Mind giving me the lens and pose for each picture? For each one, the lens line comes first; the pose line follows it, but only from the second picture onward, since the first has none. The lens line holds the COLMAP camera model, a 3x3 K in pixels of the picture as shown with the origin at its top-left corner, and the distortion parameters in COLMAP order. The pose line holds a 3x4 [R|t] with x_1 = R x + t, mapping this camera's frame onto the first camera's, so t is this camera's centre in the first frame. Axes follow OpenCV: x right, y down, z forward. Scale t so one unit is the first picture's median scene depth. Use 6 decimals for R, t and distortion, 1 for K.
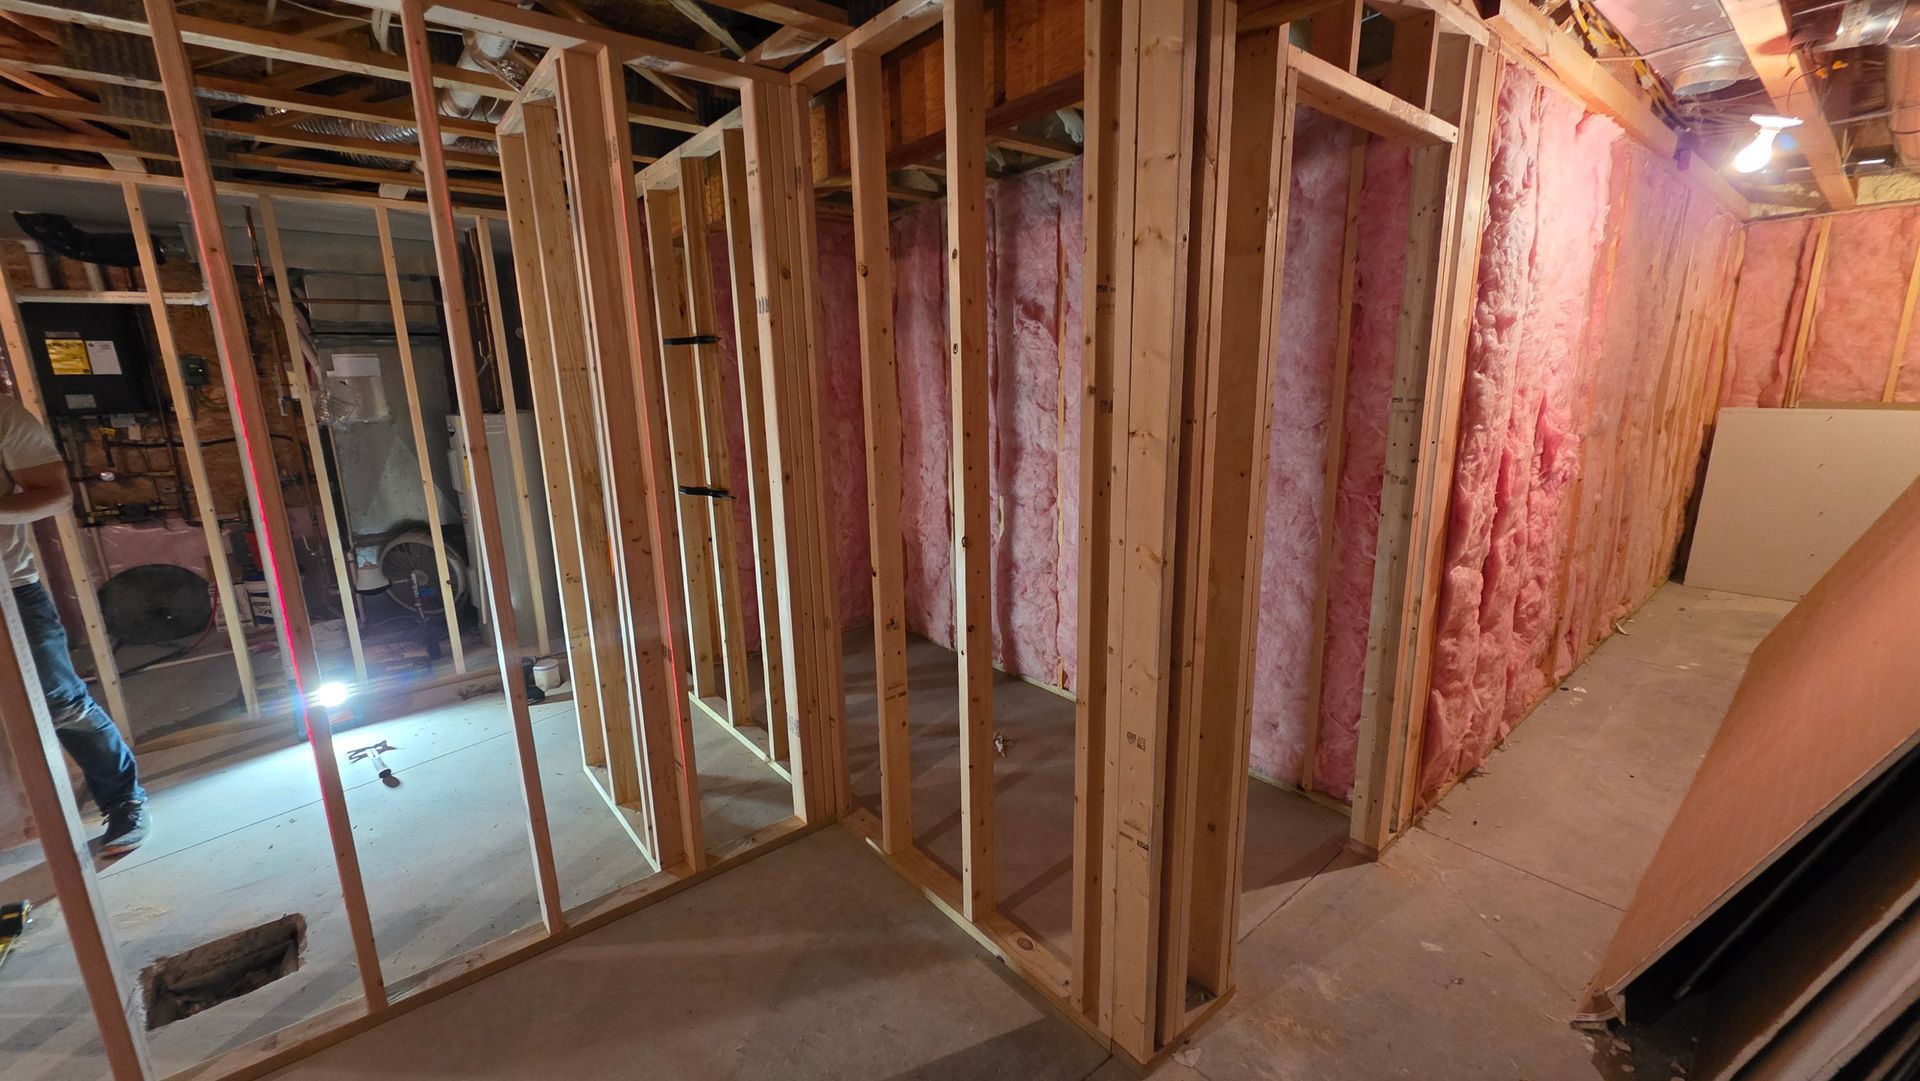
lens RADIAL K [[764.3, 0, 963.8], [0, 764.3, 540.8], [0, 0, 1]] dist [0.005259, -0.001763]
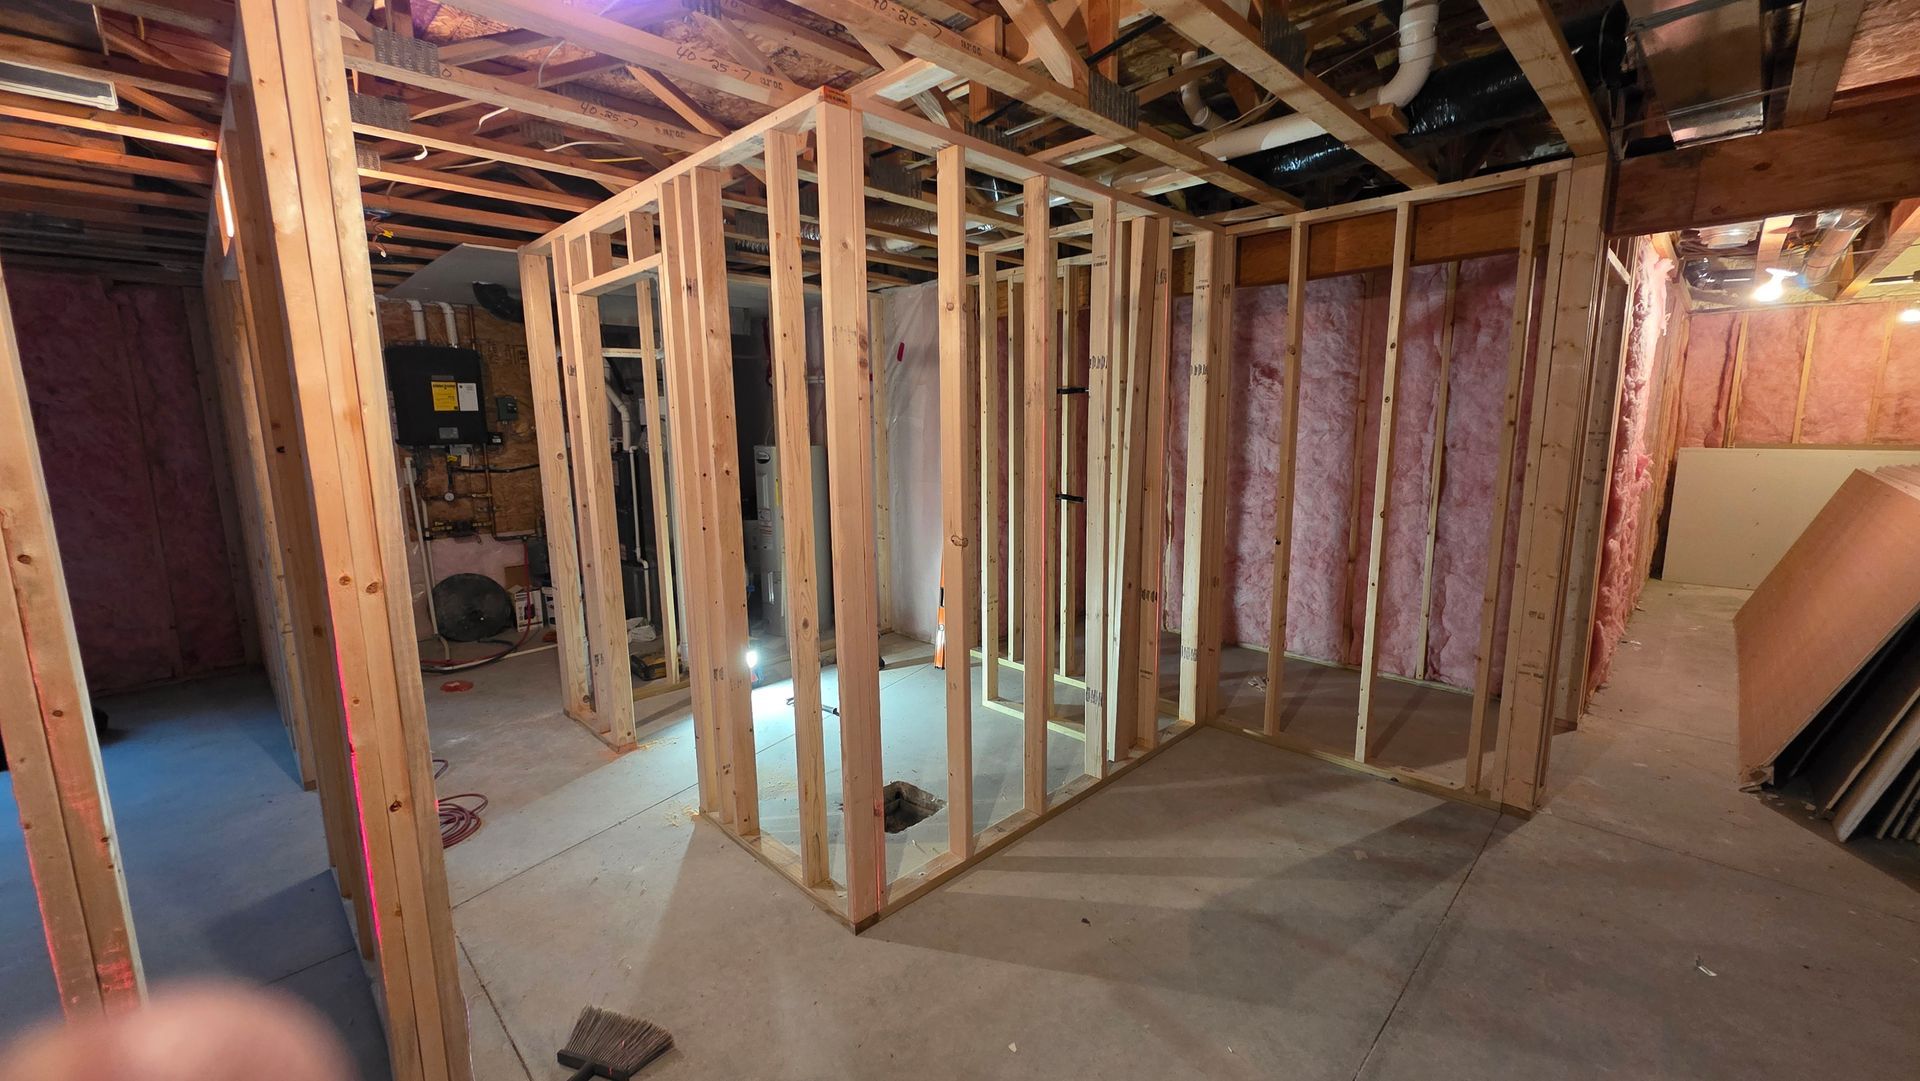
lens RADIAL K [[764.3, 0, 957.4], [0, 764.3, 540.5], [0, 0, 1]] dist [0.005259, -0.001763]
pose [[0.995537, -0.005561, 0.094209, -0.599233], [0.011187, 0.998178, -0.059296, 0.081293], [-0.093708, 0.060085, 0.993785, -0.312128]]
